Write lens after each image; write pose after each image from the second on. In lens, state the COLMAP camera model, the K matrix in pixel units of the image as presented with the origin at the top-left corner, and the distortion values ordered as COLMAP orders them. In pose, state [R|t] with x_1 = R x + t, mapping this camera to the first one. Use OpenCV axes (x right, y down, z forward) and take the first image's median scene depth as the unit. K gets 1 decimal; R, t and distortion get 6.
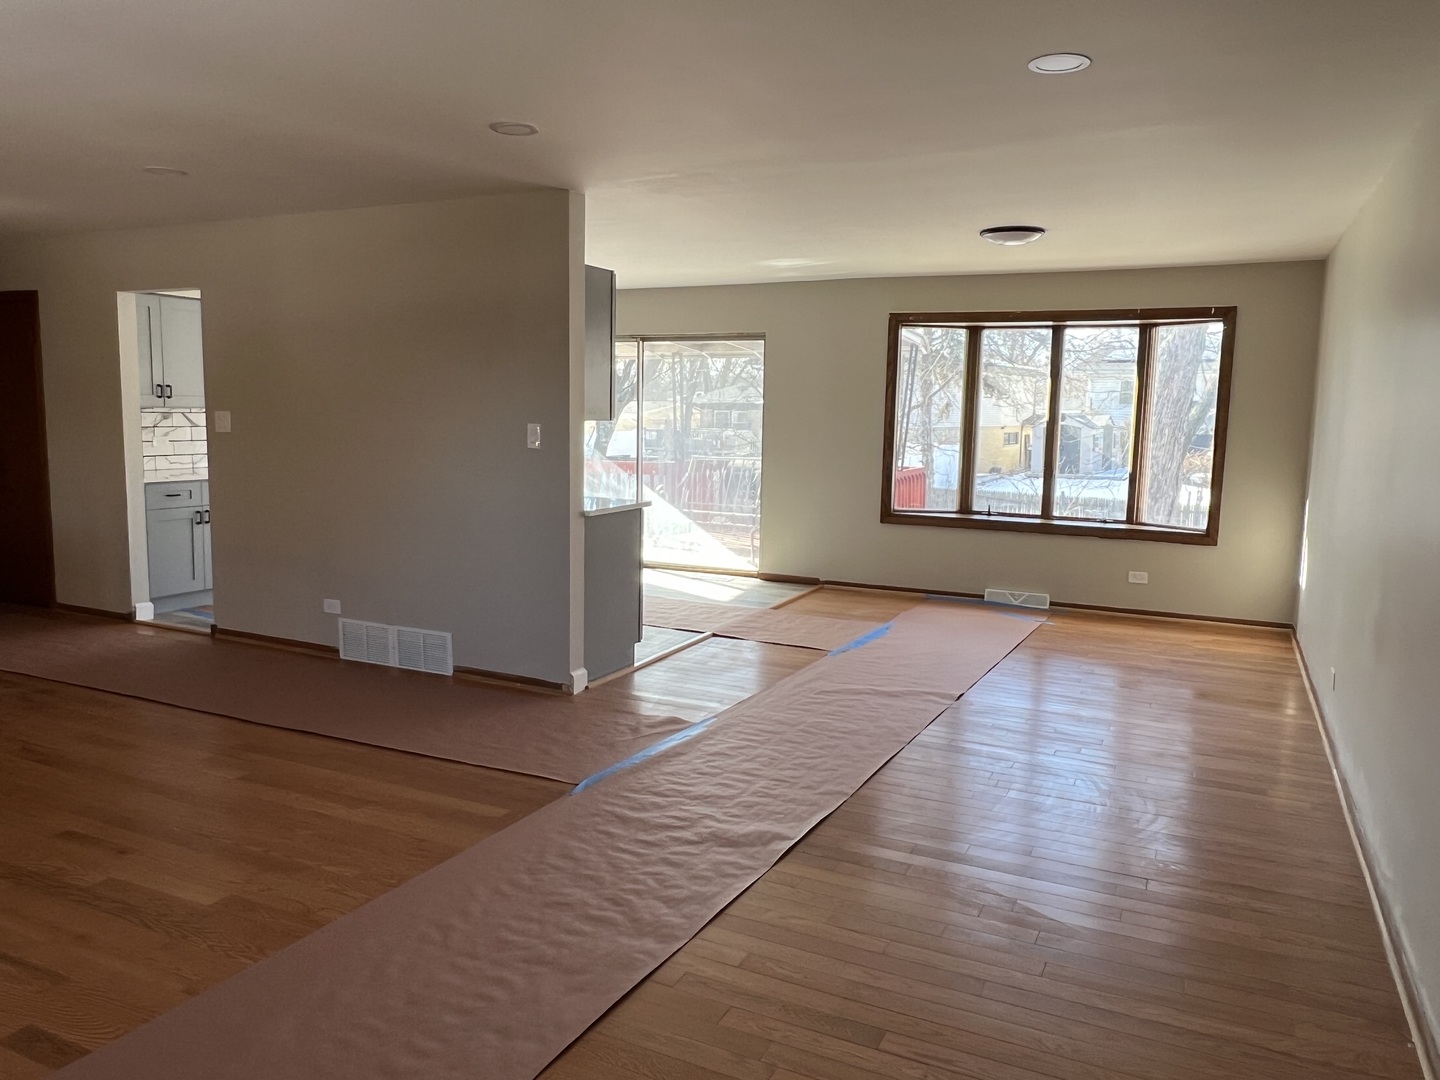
lens RADIAL K [[1052.9, 0, 688.4], [0, 1052.9, 526.2], [0, 0, 1]] dist [0.026855, -0.023513]
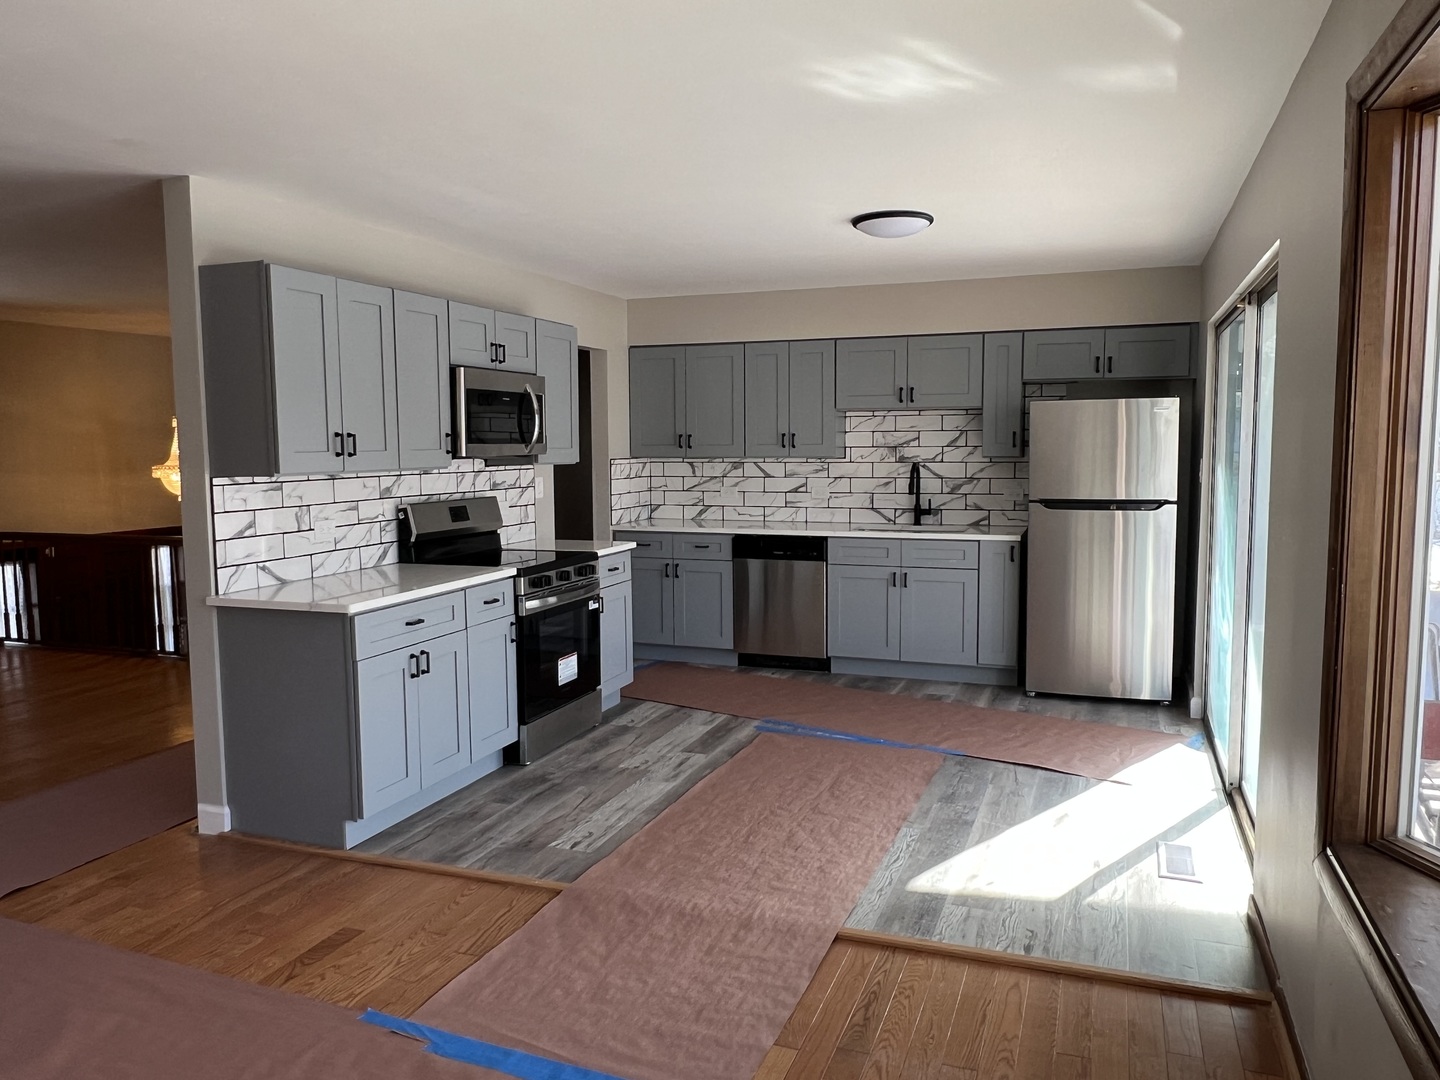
lens RADIAL K [[1052.9, 0, 706.7], [0, 1052.9, 545.8], [0, 0, 1]] dist [0.026855, -0.023513]
pose [[0.107827, 0.077744, -0.991125, 0.697284], [-0.101190, 0.992618, 0.066852, -0.139197], [0.989007, 0.093084, 0.114898, 1.296632]]
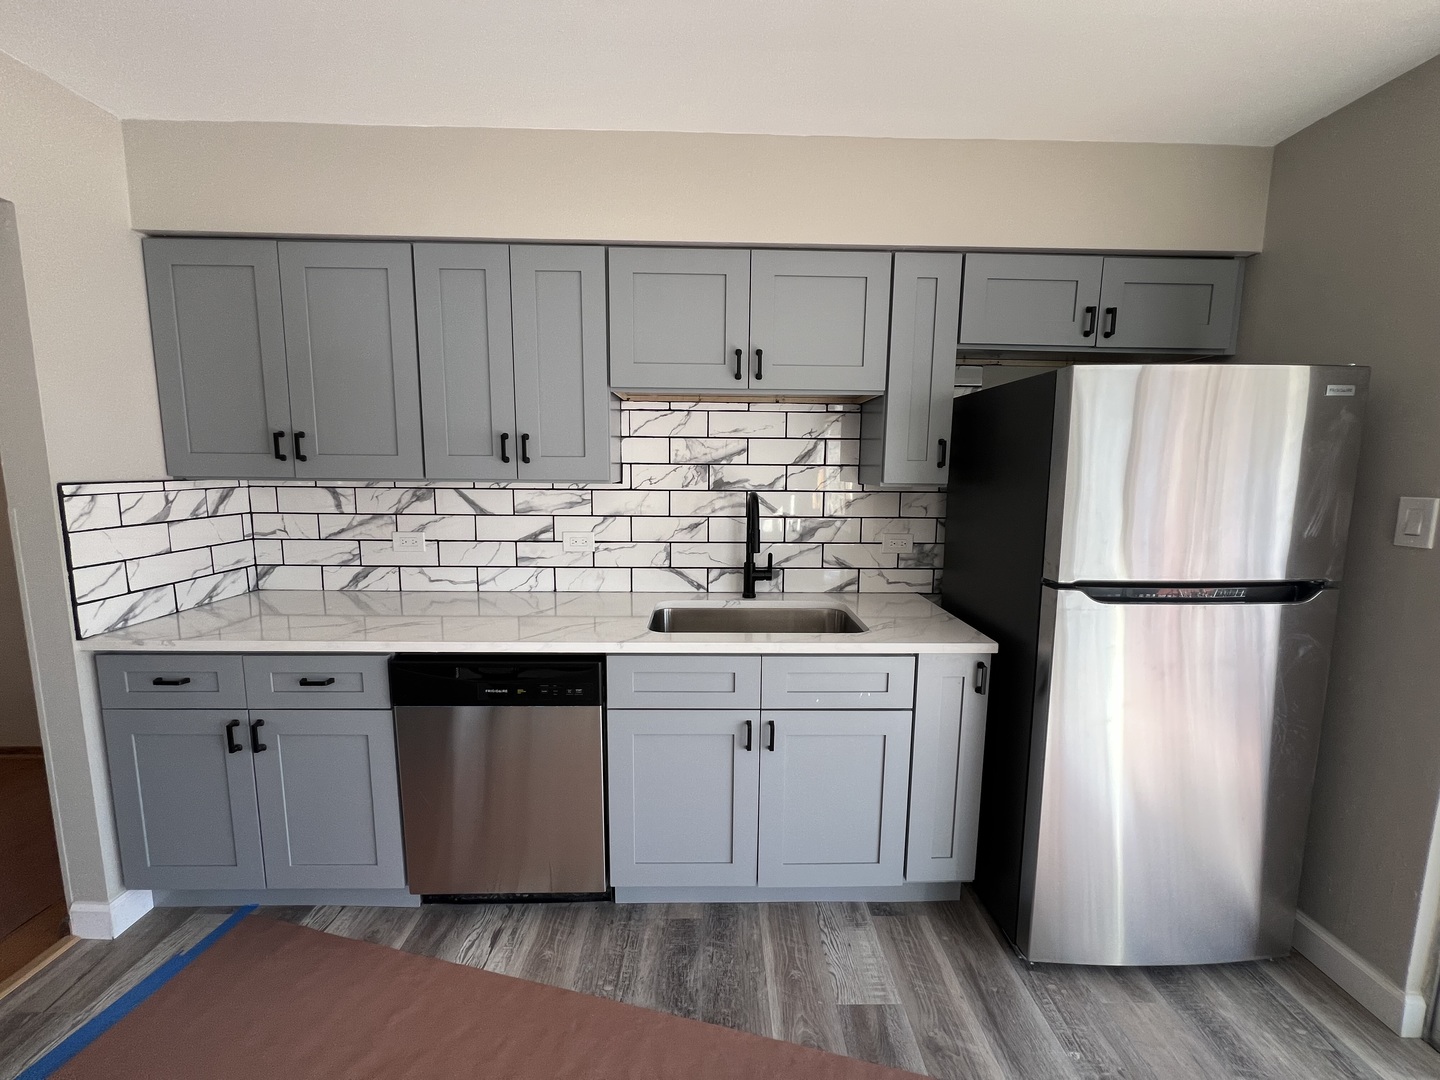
lens RADIAL K [[572.9, 0, 716.3], [0, 572.9, 535.7], [0, 0, 1]] dist [-0.001102, 0.000029]
pose [[0.470114, 0.094254, -0.877559, -0.247273], [-0.097860, 0.993717, 0.054306, -0.170063], [0.877164, 0.060348, 0.476384, 1.483682]]
